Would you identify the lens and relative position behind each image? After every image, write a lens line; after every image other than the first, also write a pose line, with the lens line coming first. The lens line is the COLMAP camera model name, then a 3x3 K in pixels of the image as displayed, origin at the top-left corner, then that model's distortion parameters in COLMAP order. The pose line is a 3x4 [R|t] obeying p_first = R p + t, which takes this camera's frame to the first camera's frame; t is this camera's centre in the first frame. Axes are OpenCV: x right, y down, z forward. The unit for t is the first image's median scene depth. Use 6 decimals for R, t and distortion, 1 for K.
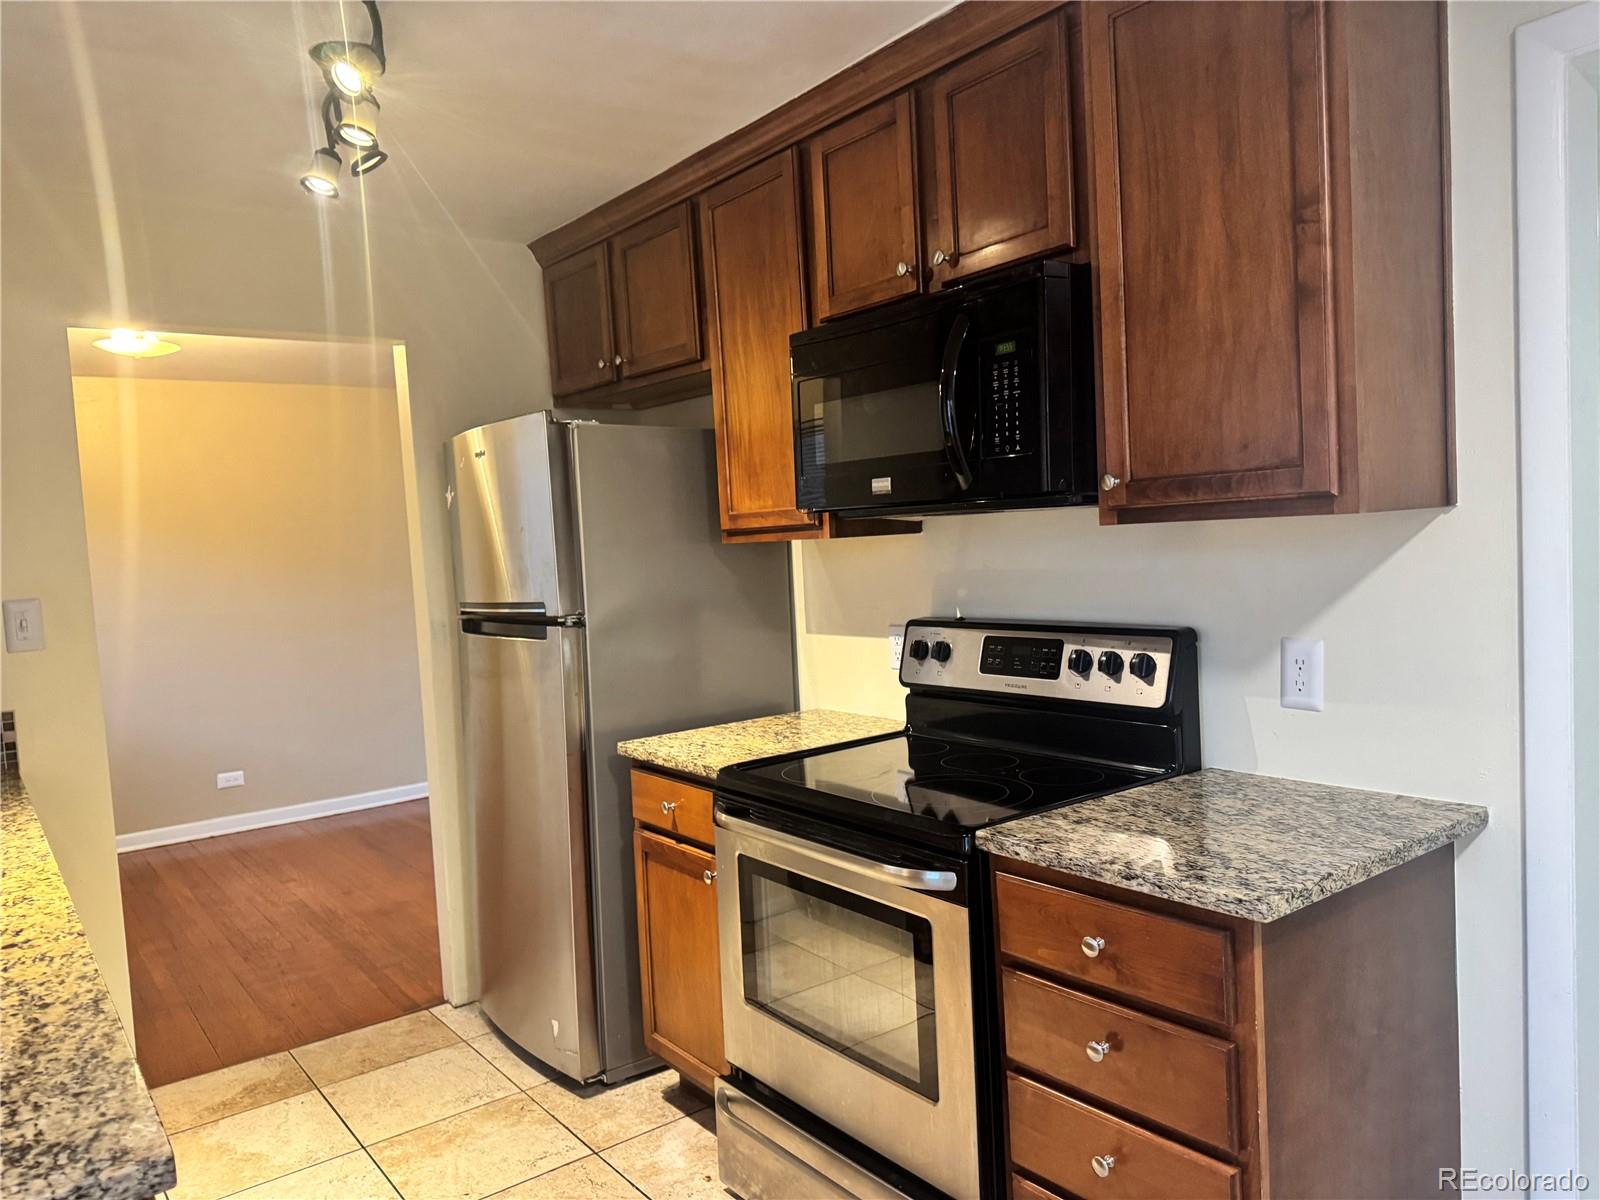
lens RADIAL K [[1118.4, 0, 800.0], [0, 1118.4, 600.0], [0, 0, 1]] dist [0.001145, -0.031210]
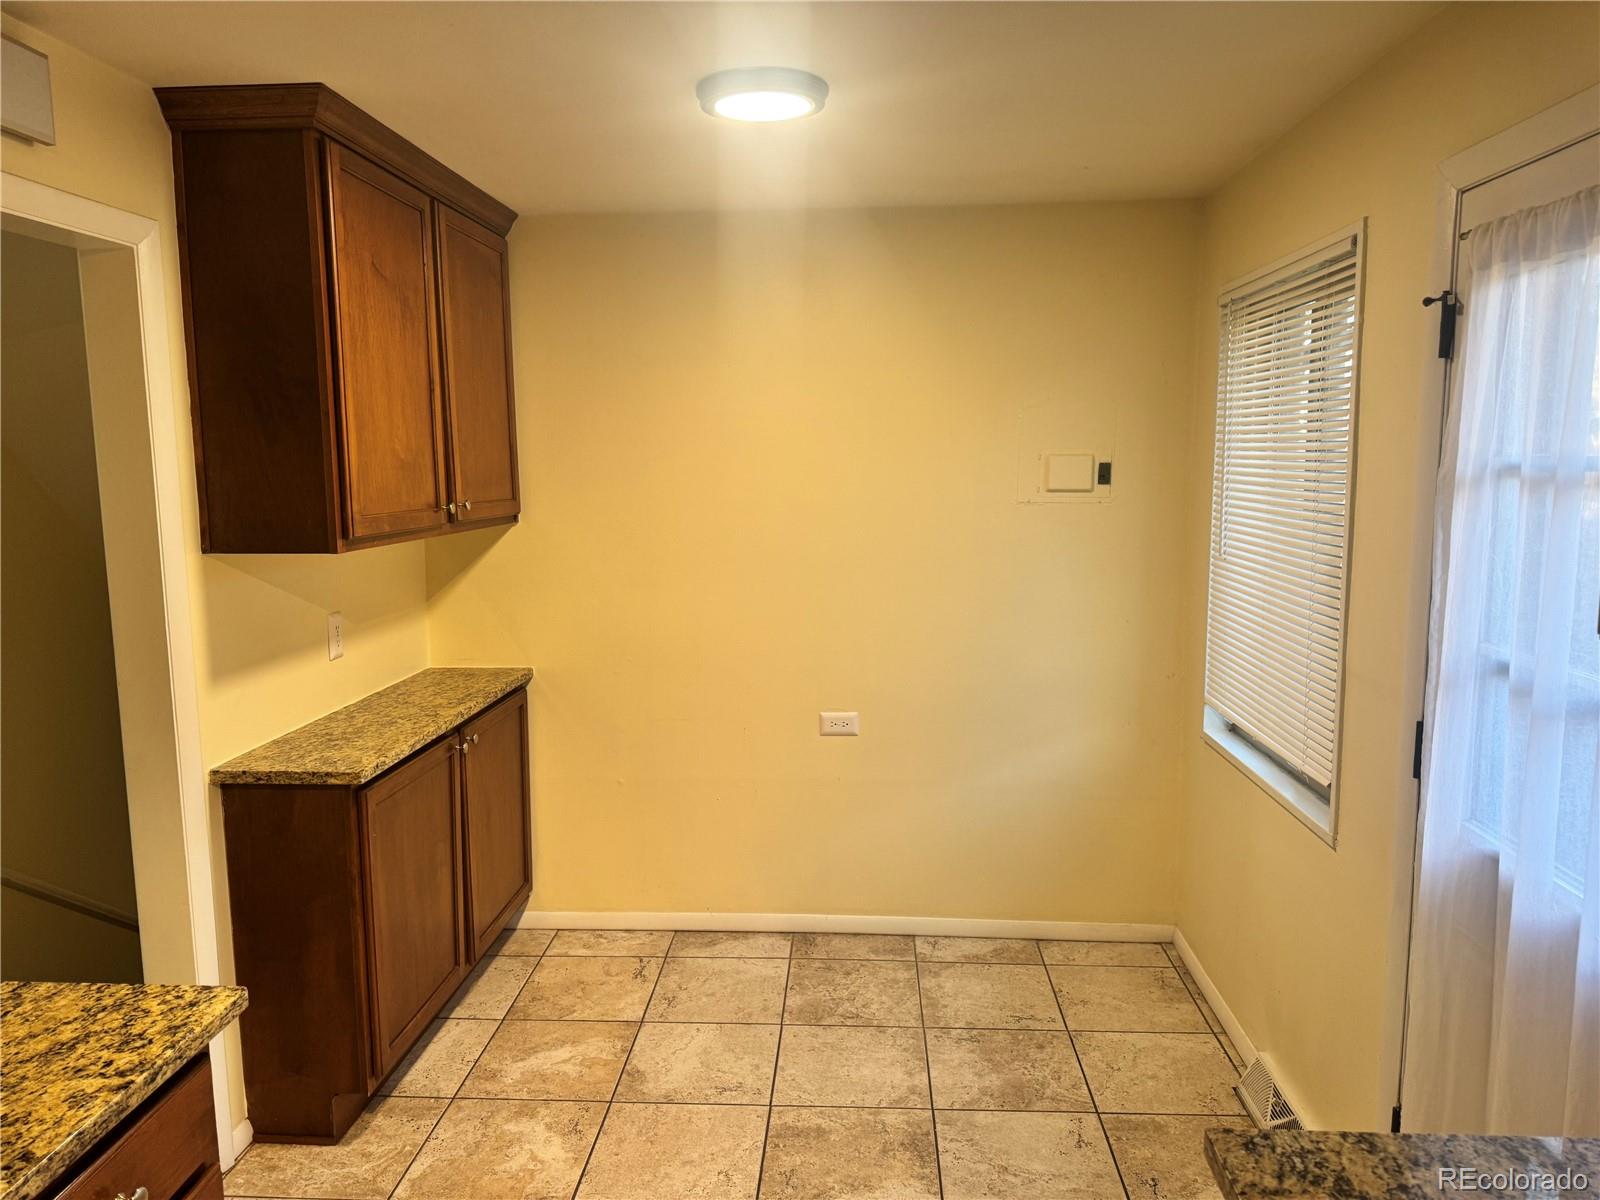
lens RADIAL K [[1118.4, 0, 800.0], [0, 1118.4, 600.0], [0, 0, 1]] dist [0.001145, -0.031210]
pose [[-0.751414, -0.029783, 0.659158, -0.613332], [0.085970, 0.986046, 0.142555, -0.183117], [-0.654206, 0.163786, -0.738369, 1.254930]]
